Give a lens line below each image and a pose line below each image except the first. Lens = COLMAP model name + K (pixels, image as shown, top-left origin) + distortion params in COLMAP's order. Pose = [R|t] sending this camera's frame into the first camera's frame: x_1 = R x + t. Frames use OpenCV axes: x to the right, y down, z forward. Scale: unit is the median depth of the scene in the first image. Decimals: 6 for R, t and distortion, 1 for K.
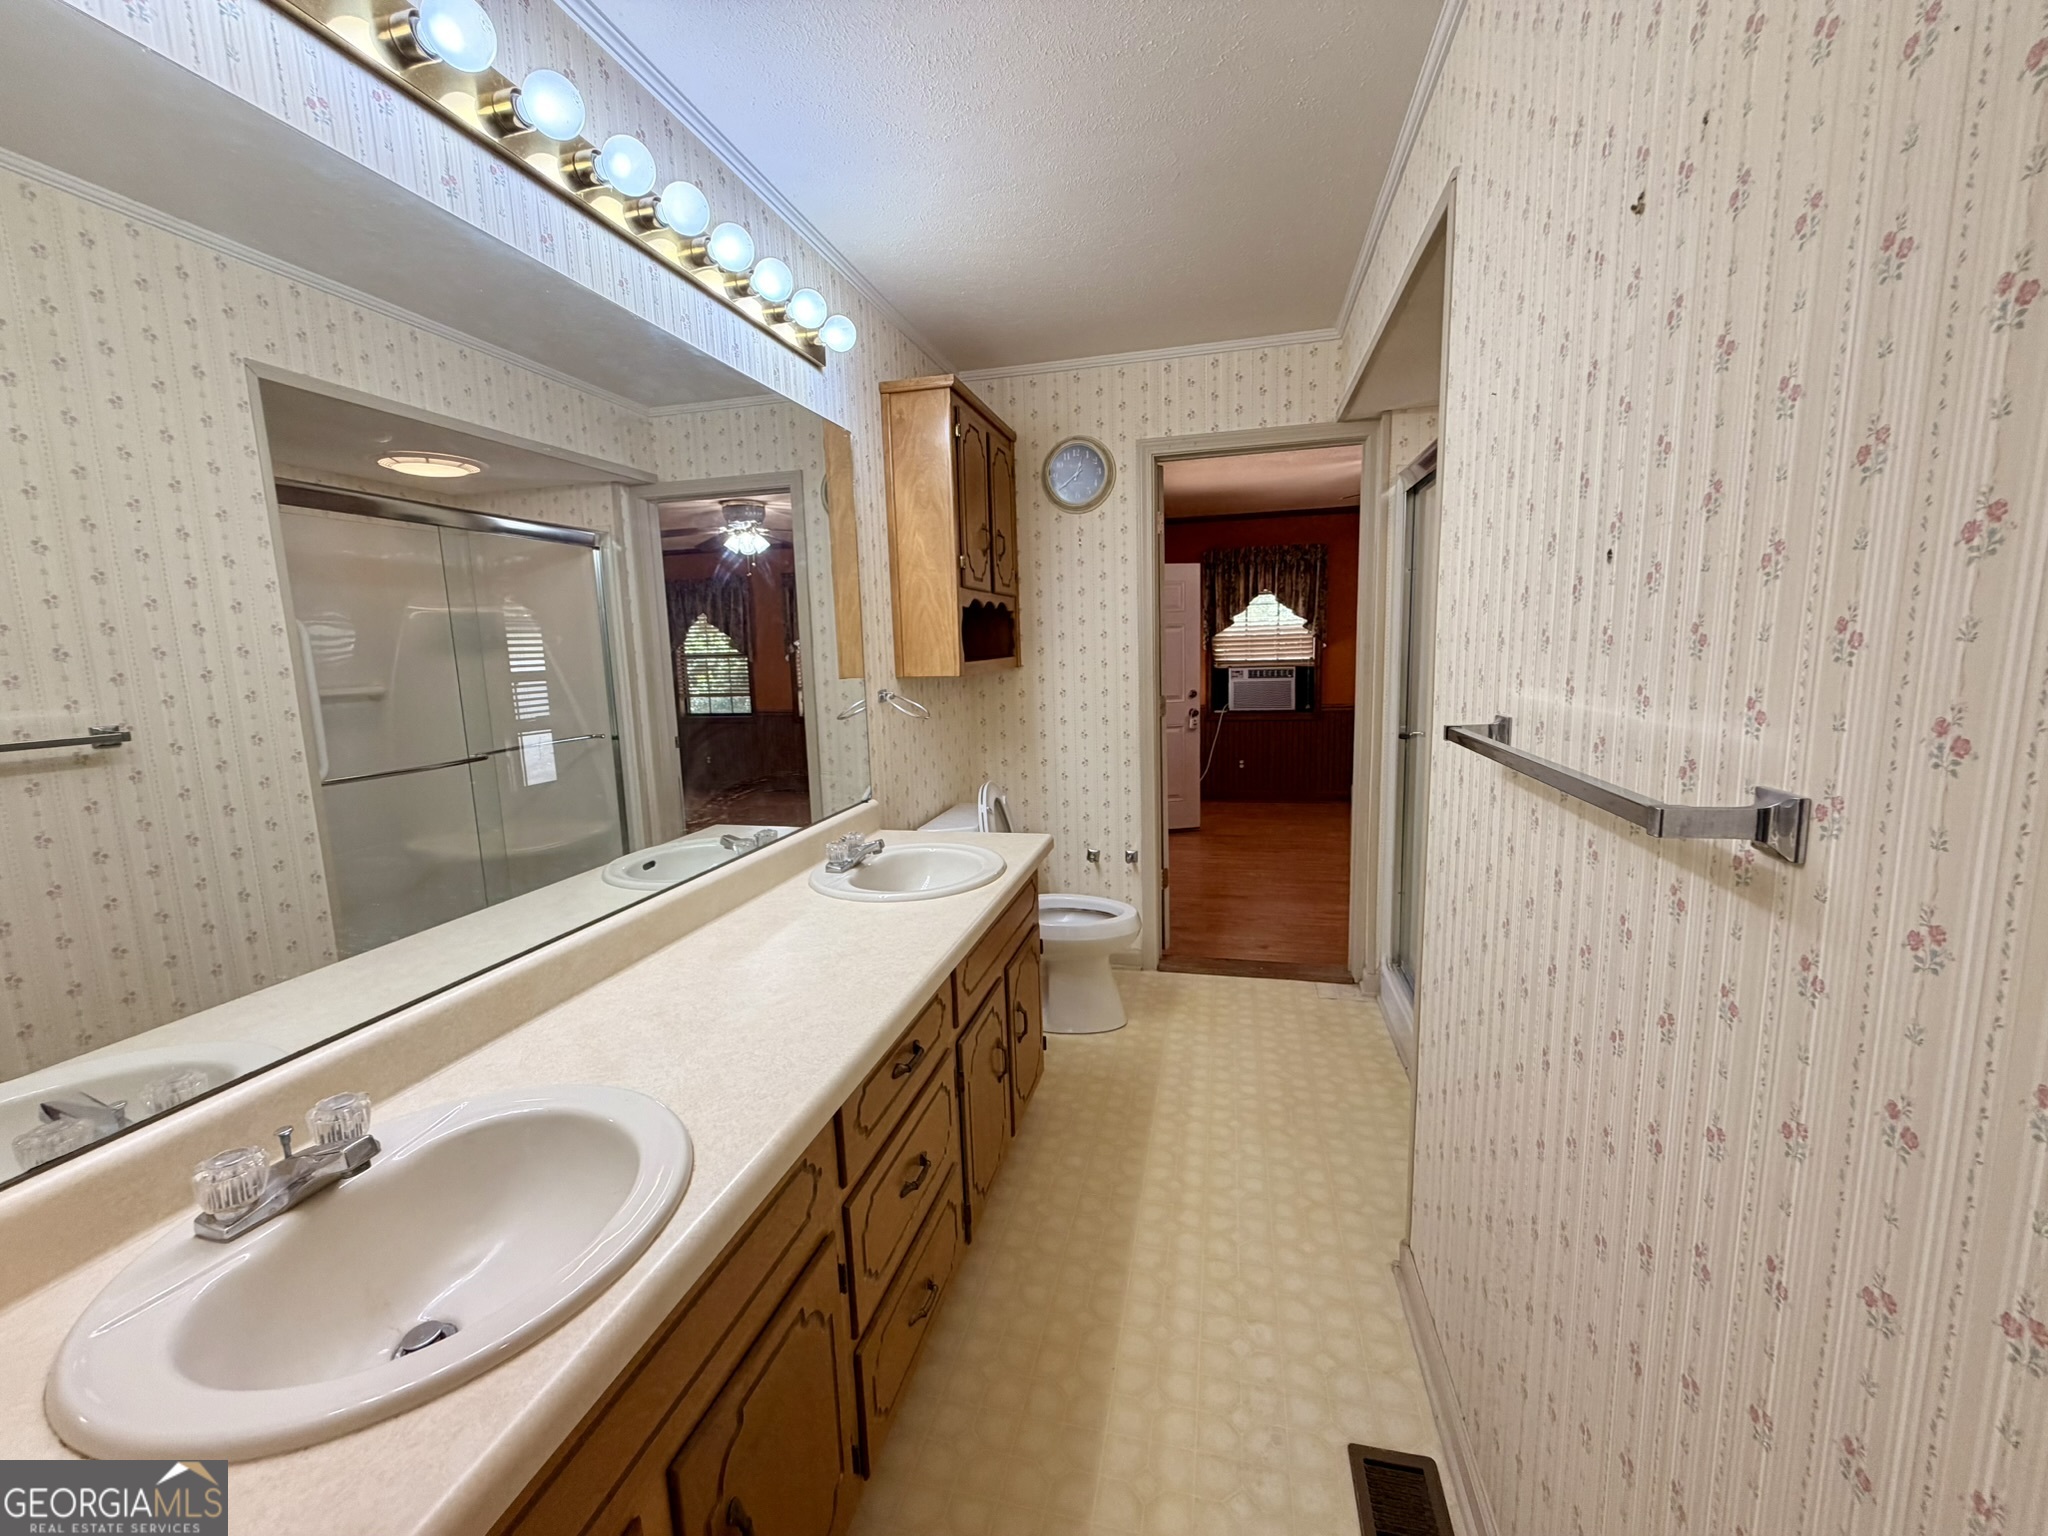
lens RADIAL K [[817.3, 0, 1020.2], [0, 817.3, 763.4], [0, 0, 1]] dist [0.001305, 0.000513]
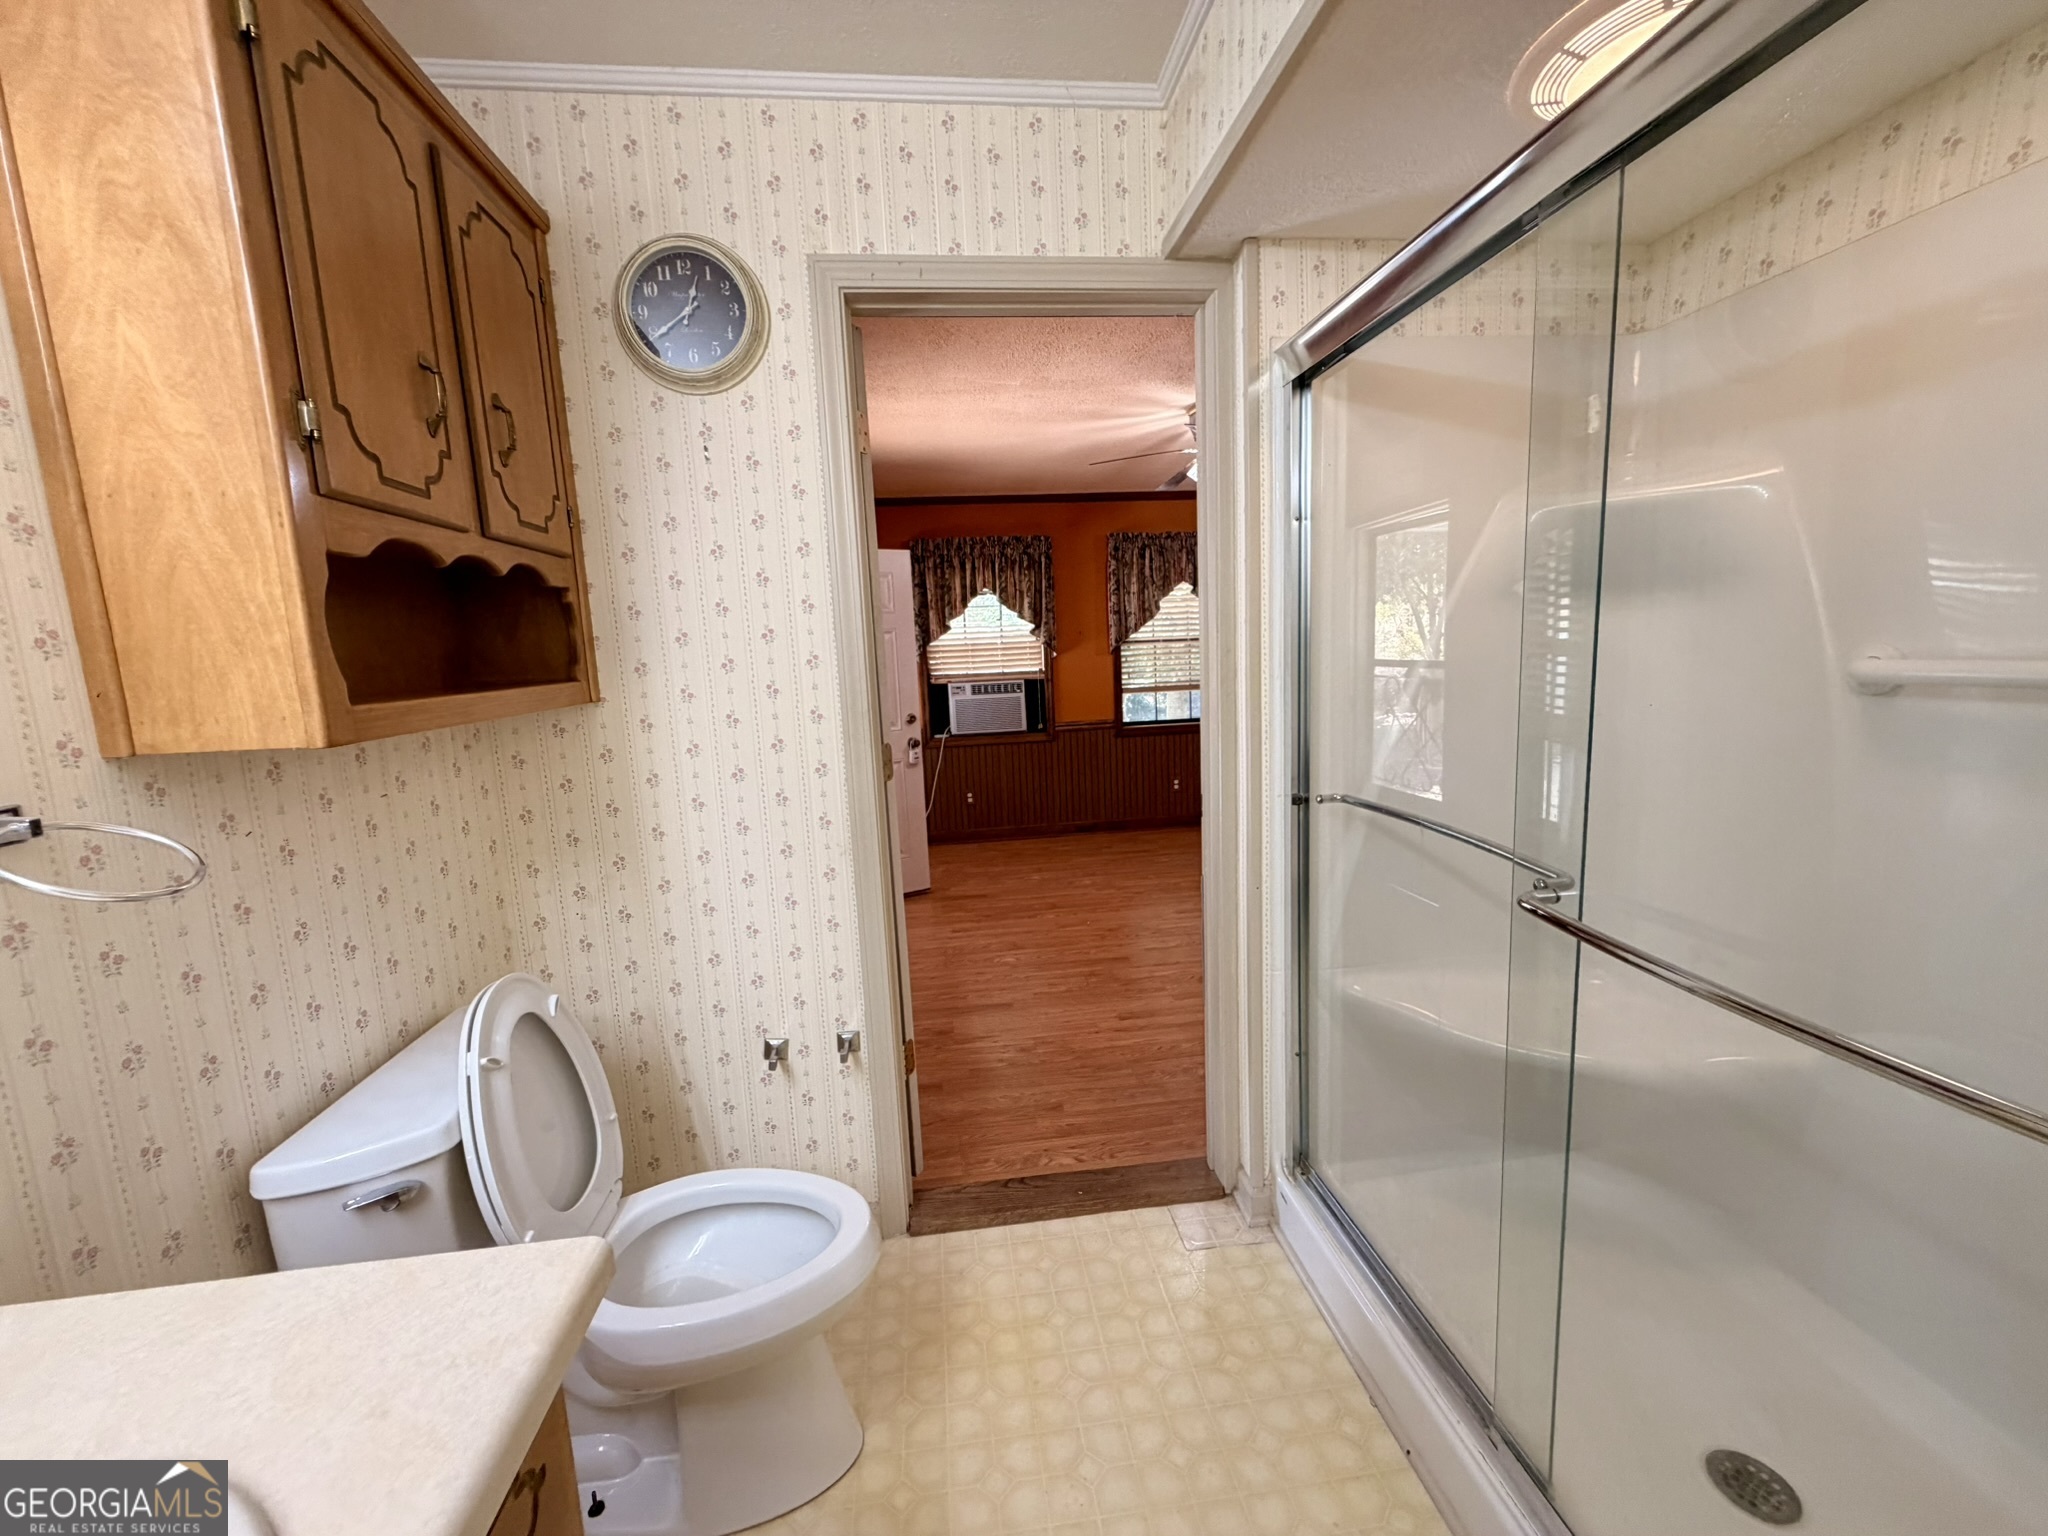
lens RADIAL K [[817.3, 0, 1020.2], [0, 817.3, 763.4], [0, 0, 1]] dist [0.001305, 0.000513]
pose [[0.934520, -0.059993, 0.350817, 0.063849], [0.065331, 0.997858, -0.003389, -0.062993], [-0.349862, 0.026086, 0.936438, 0.451538]]
